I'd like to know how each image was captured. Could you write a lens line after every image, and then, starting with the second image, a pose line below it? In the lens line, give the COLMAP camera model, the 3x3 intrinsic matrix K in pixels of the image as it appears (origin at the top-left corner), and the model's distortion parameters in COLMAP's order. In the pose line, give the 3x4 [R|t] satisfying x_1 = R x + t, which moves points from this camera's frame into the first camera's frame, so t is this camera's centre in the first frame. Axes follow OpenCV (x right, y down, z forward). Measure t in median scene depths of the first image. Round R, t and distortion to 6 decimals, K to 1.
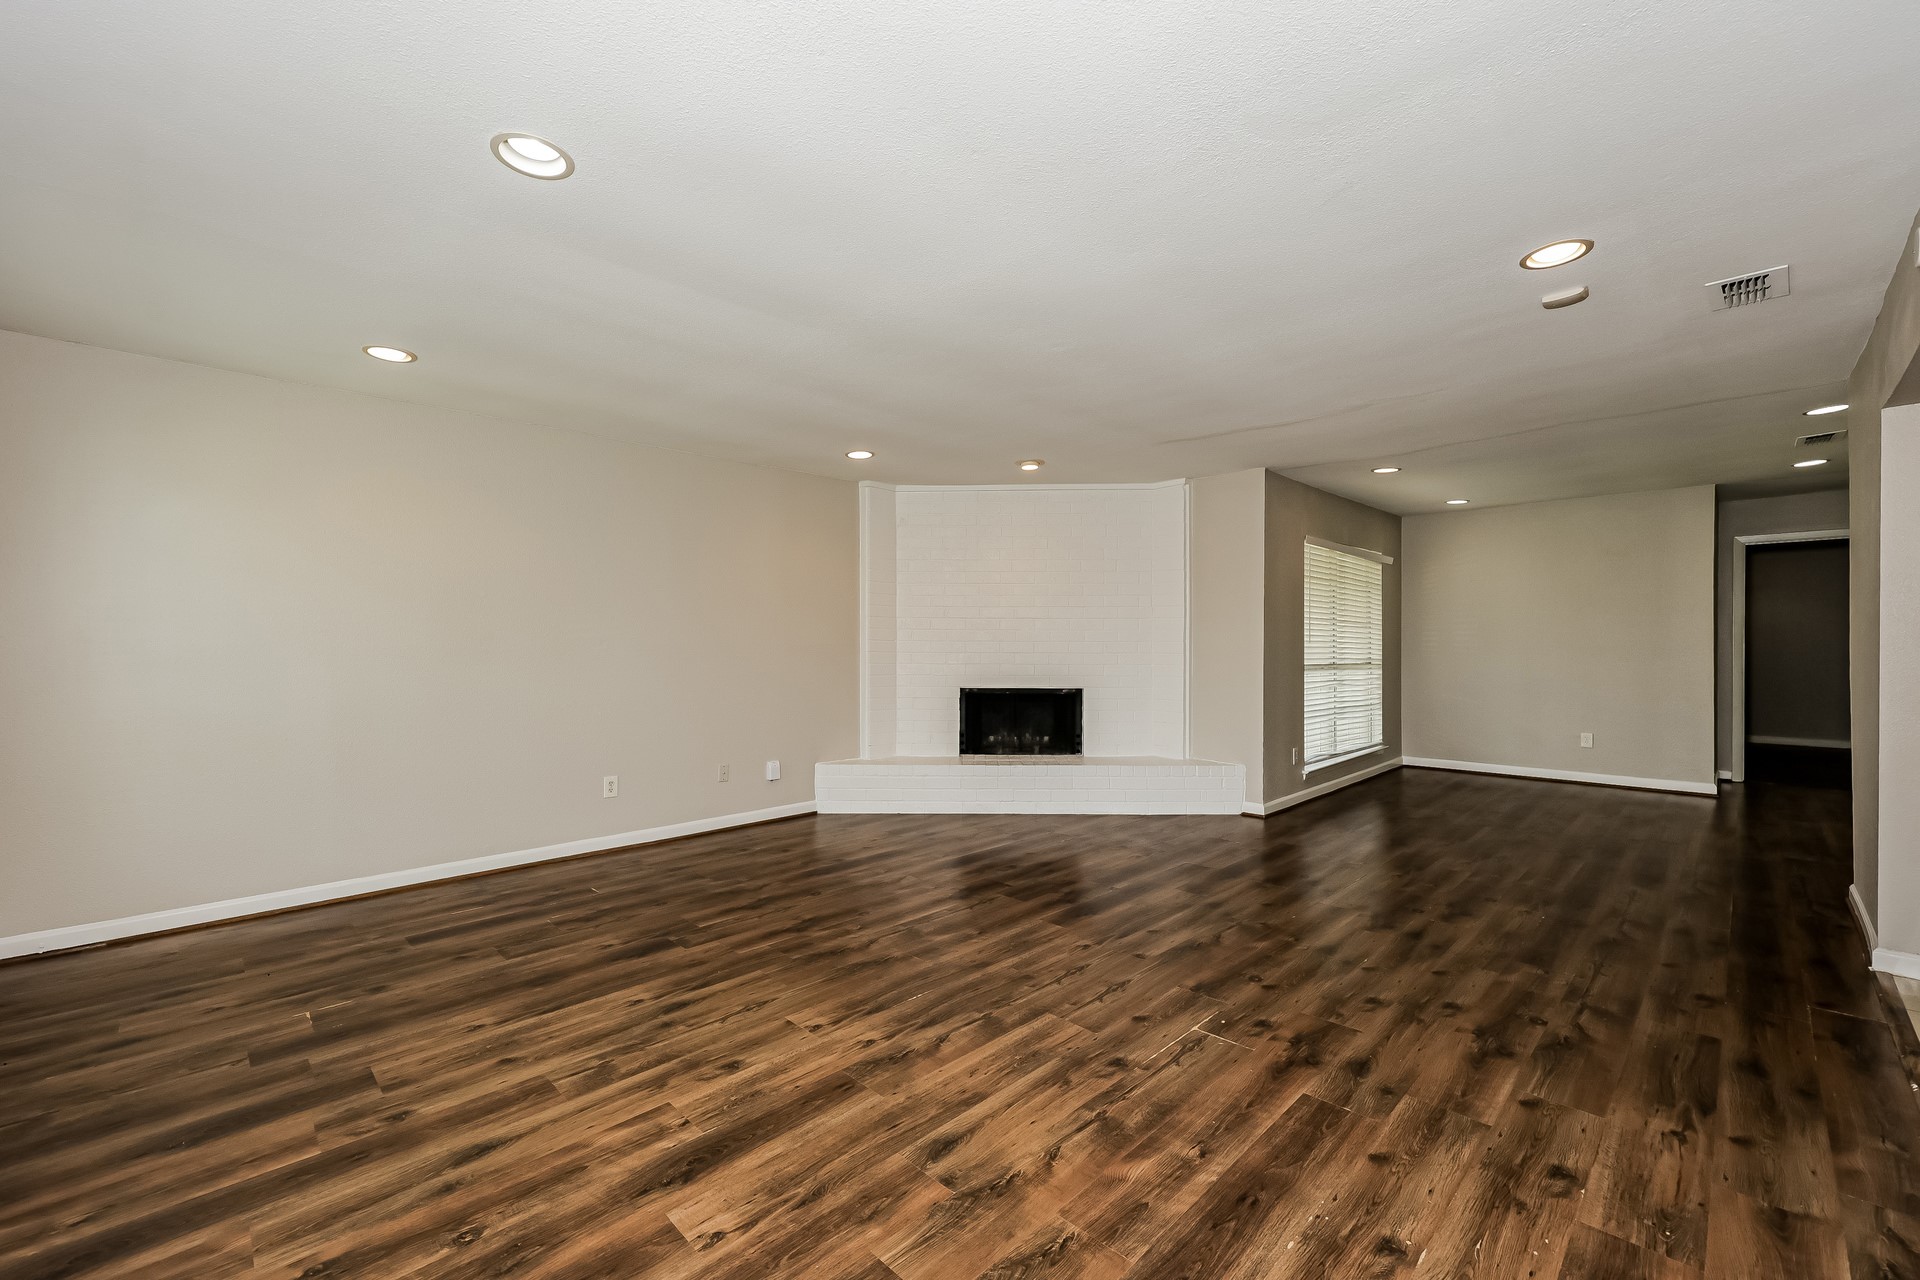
lens RADIAL K [[760.4, 0, 962.2], [0, 760.4, 647.9], [0, 0, 1]] dist [0.001448, 0.000267]
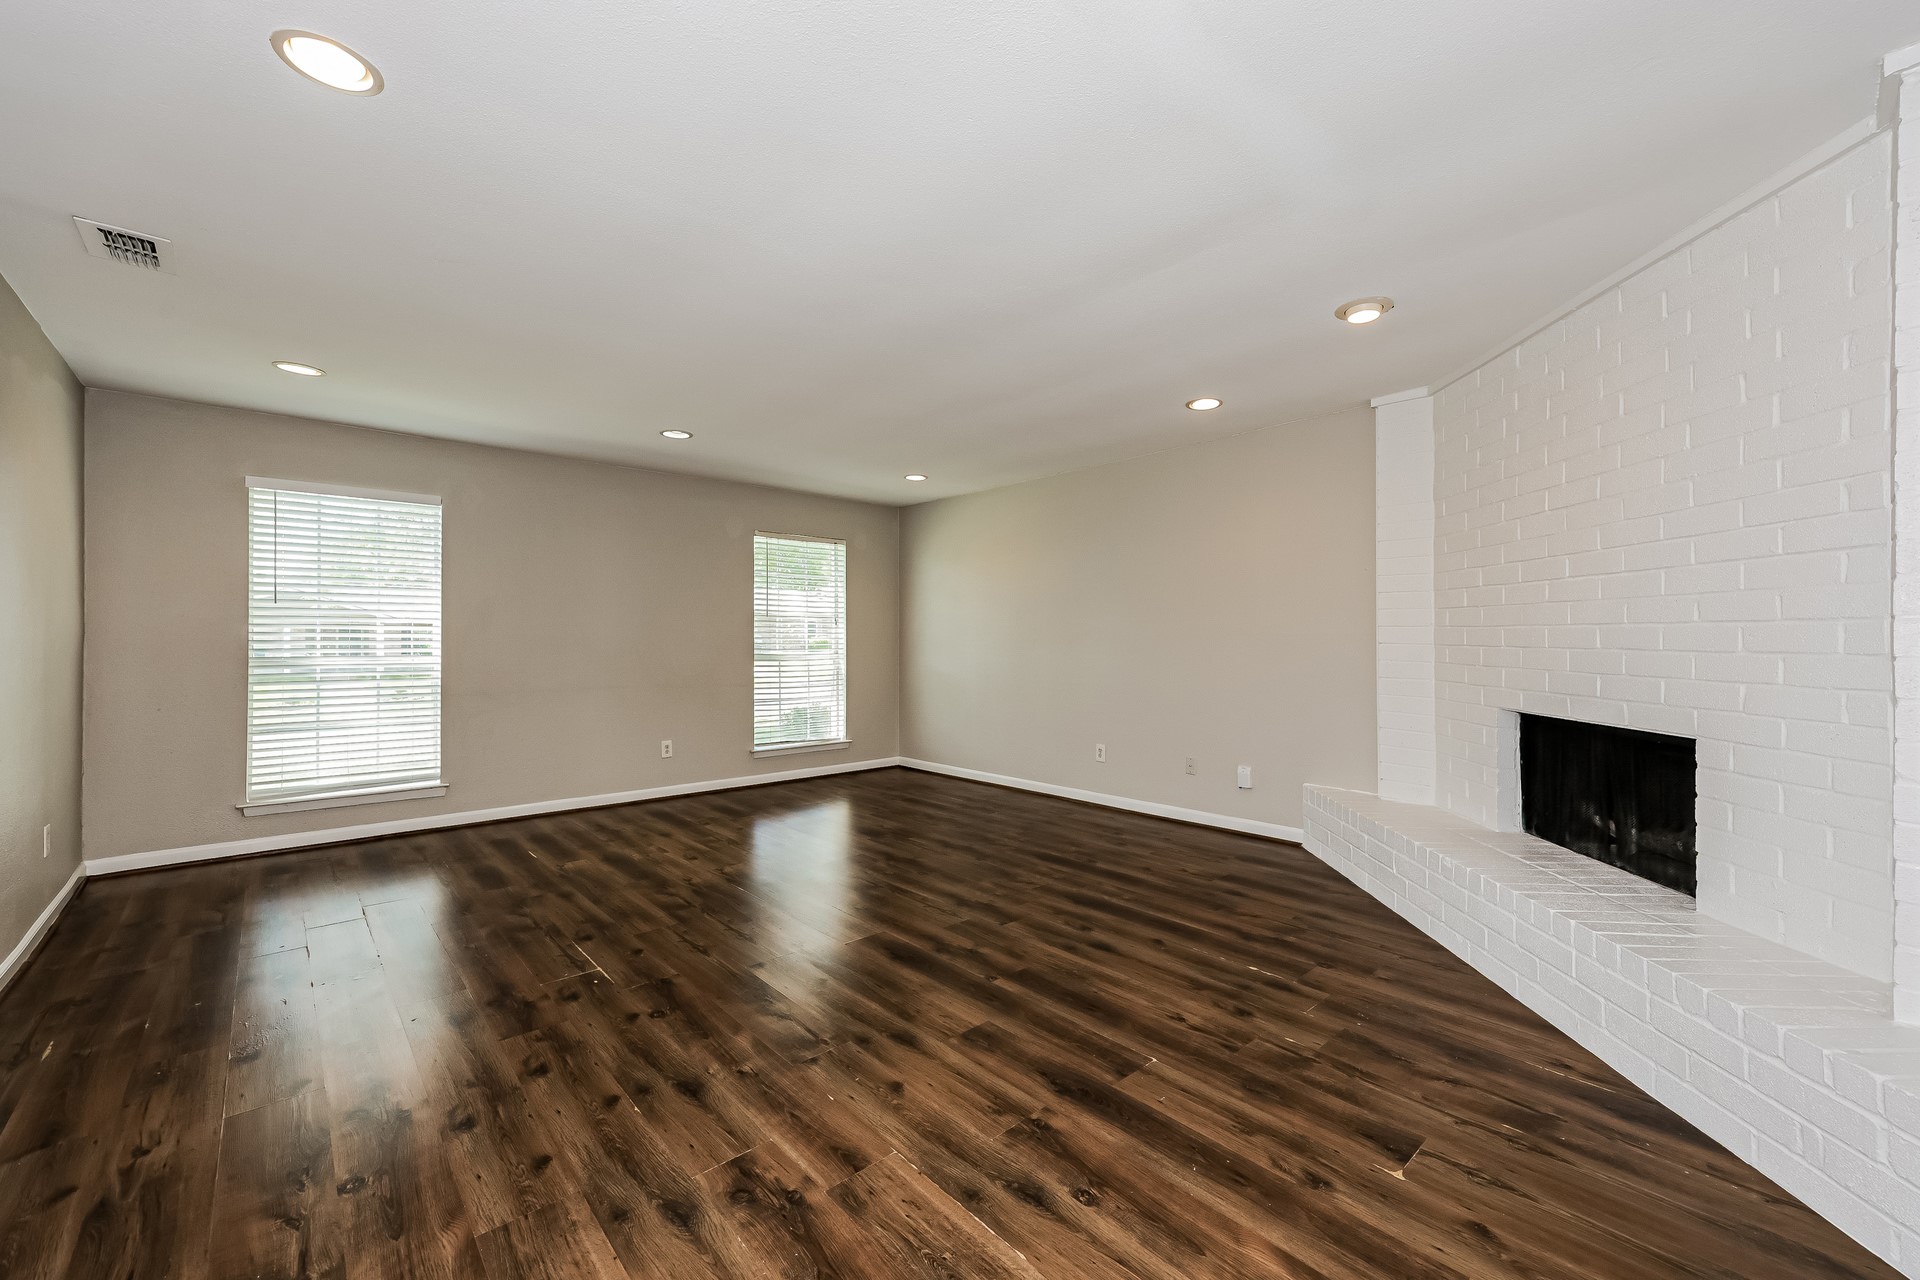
lens RADIAL K [[760.4, 0, 966.0], [0, 760.4, 645.3], [0, 0, 1]] dist [0.001448, 0.000267]
pose [[-0.026462, 0.009100, -0.999608, 1.527054], [-0.000390, 0.999958, 0.009113, 0.003129], [0.999650, 0.000631, -0.026458, 1.687560]]
